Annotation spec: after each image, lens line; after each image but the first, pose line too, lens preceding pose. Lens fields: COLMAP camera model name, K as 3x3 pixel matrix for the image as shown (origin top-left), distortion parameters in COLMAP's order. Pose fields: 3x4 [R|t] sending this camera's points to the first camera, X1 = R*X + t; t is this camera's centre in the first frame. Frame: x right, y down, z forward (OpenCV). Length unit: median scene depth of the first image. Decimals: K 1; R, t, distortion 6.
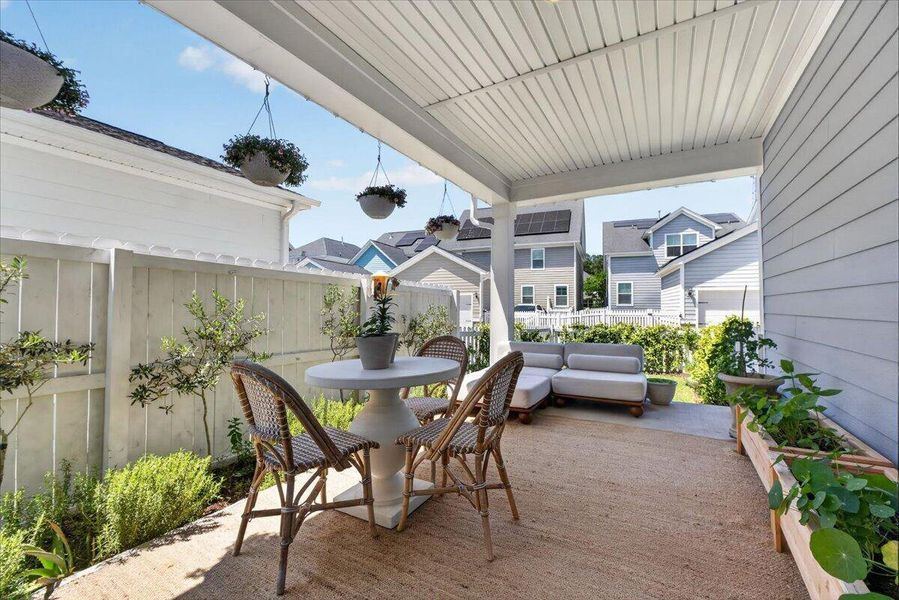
lens RADIAL K [[364.6, 0, 443.7], [0, 364.6, 296.7], [0, 0, 1]] dist [0.000676, 0.000196]
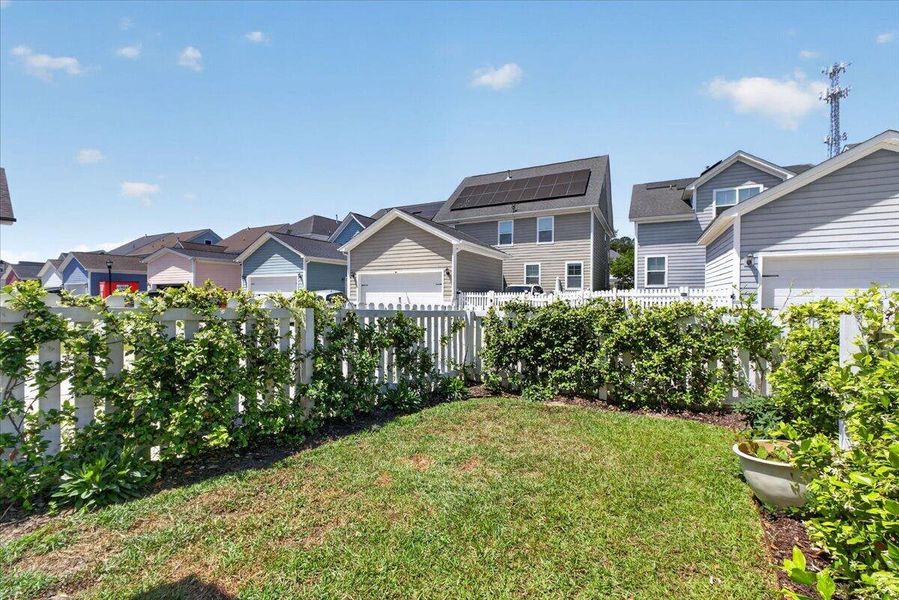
lens RADIAL K [[364.6, 0, 443.7], [0, 364.6, 296.7], [0, 0, 1]] dist [0.000676, 0.000196]
pose [[0.995186, 0.000225, -0.098007, 0.140822], [0.002775, 0.999532, 0.030476, 0.022494], [0.097968, -0.030602, 0.994719, 0.213158]]
